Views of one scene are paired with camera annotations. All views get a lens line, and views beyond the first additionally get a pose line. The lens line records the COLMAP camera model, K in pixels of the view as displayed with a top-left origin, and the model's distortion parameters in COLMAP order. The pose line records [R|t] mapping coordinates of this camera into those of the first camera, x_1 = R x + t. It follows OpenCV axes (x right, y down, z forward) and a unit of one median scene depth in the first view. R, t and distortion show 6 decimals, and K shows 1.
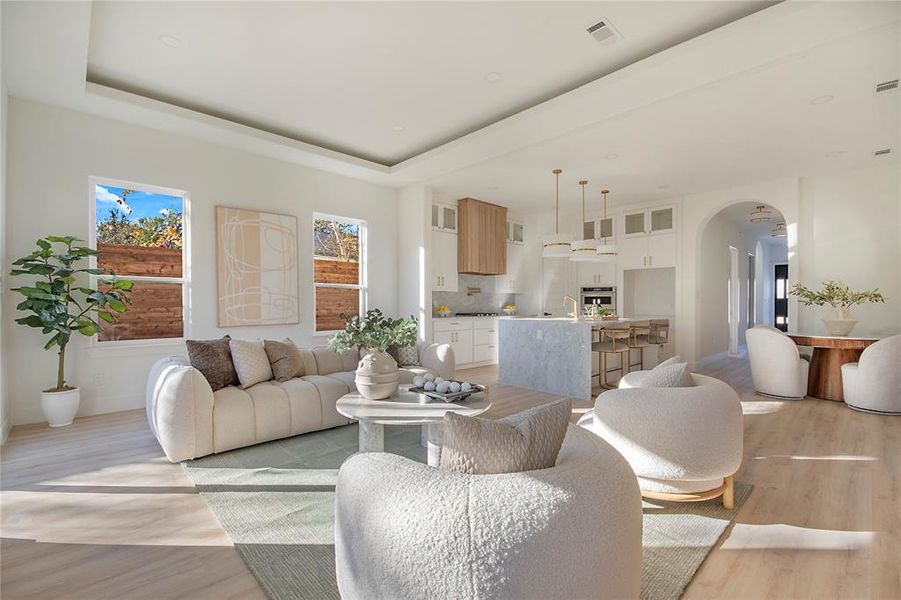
lens RADIAL K [[402.1, 0, 450.4], [0, 402.1, 304.2], [0, 0, 1]] dist [0.007510, -0.005501]
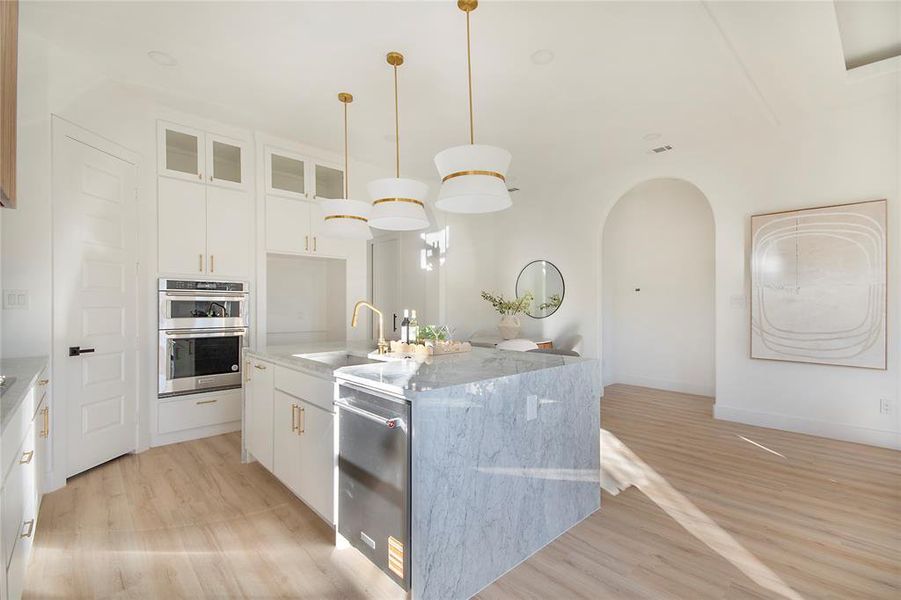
lens RADIAL K [[402.1, 0, 455.1], [0, 402.1, 302.9], [0, 0, 1]] dist [0.007510, -0.005501]
pose [[0.002313, 0.006416, 0.999977, -0.138936], [0.005979, 0.999961, -0.006429, -0.016709], [-0.999979, 0.005994, 0.002275, 0.962039]]
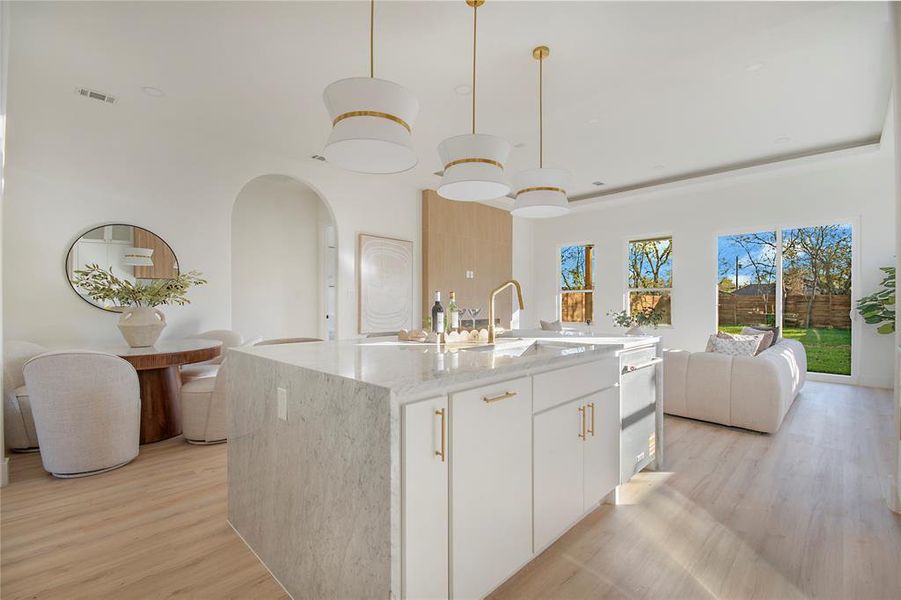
lens RADIAL K [[402.1, 0, 448.4], [0, 402.1, 302.2], [0, 0, 1]] dist [0.007510, -0.005501]
pose [[-0.998821, -0.002191, -0.048497, 0.401667], [-0.002141, 0.999997, -0.001076, -0.000100], [0.048499, -0.000971, -0.998823, 1.453525]]
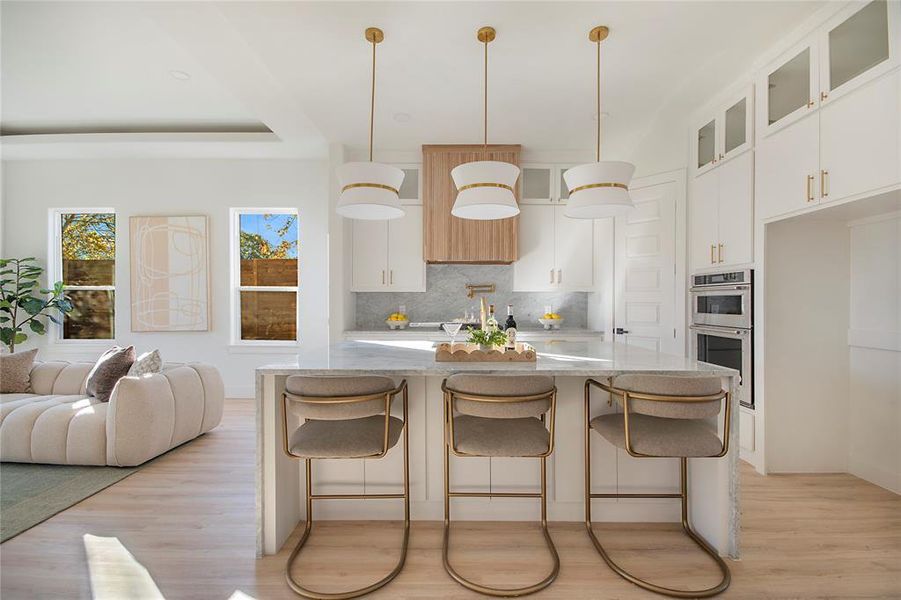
lens RADIAL K [[402.1, 0, 446.8], [0, 402.1, 303.7], [0, 0, 1]] dist [0.007510, -0.005501]
pose [[0.713453, 0.000825, -0.700703, 0.621816], [-0.001288, 0.999999, -0.000135, -0.014371], [0.700702, 0.000998, 0.713453, 0.681298]]
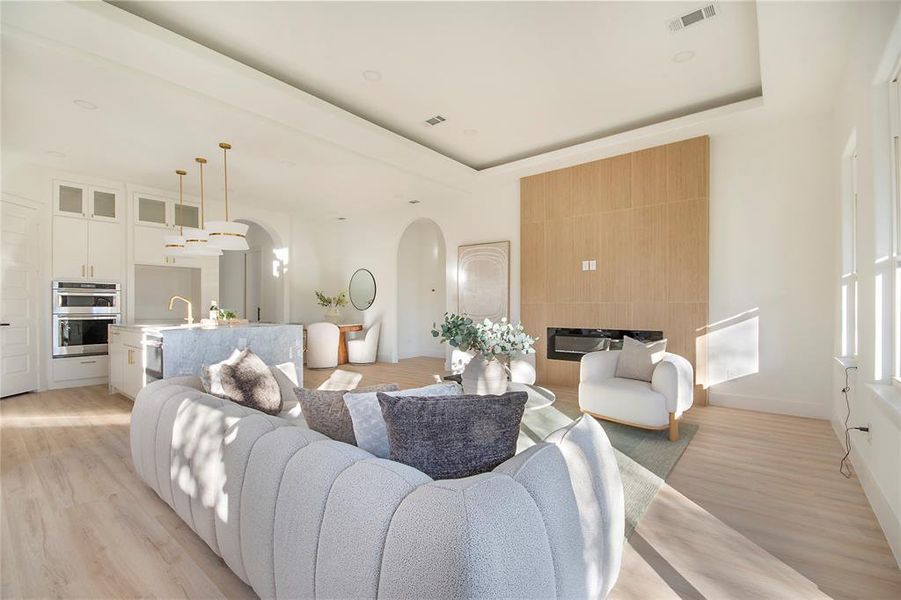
lens RADIAL K [[402.1, 0, 454.3], [0, 402.1, 302.5], [0, 0, 1]] dist [0.007510, -0.005501]
pose [[-0.135799, 0.005282, 0.990722, -0.585336], [0.003884, 0.999981, -0.004798, -0.002173], [-0.990729, 0.003196, -0.135817, 0.615008]]
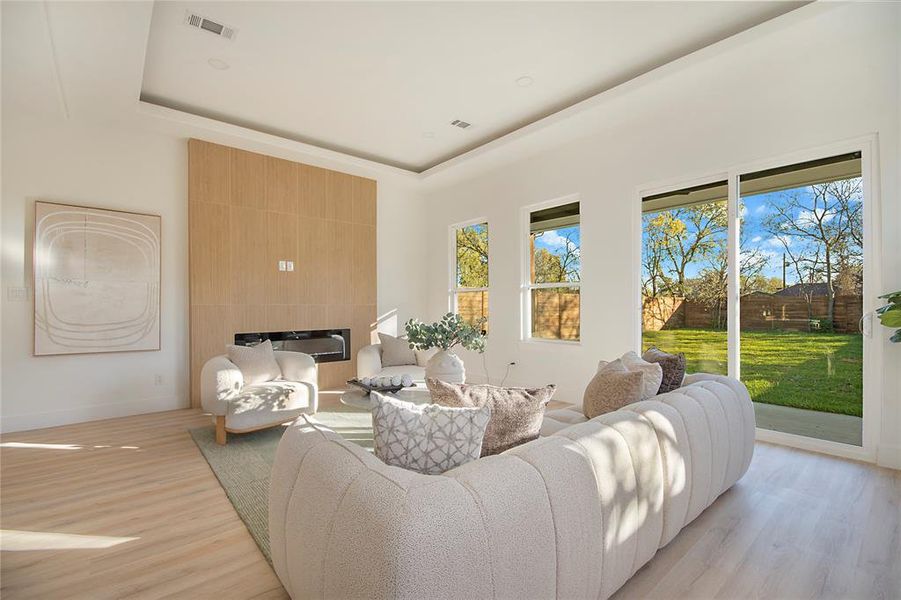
lens RADIAL K [[402.1, 0, 452.8], [0, 402.1, 303.3], [0, 0, 1]] dist [0.007510, -0.005501]
pose [[-0.999493, 0.005956, 0.031263, -0.117960], [0.005638, 0.999931, -0.010267, 0.003639], [-0.031322, -0.010085, -0.999458, 1.057520]]
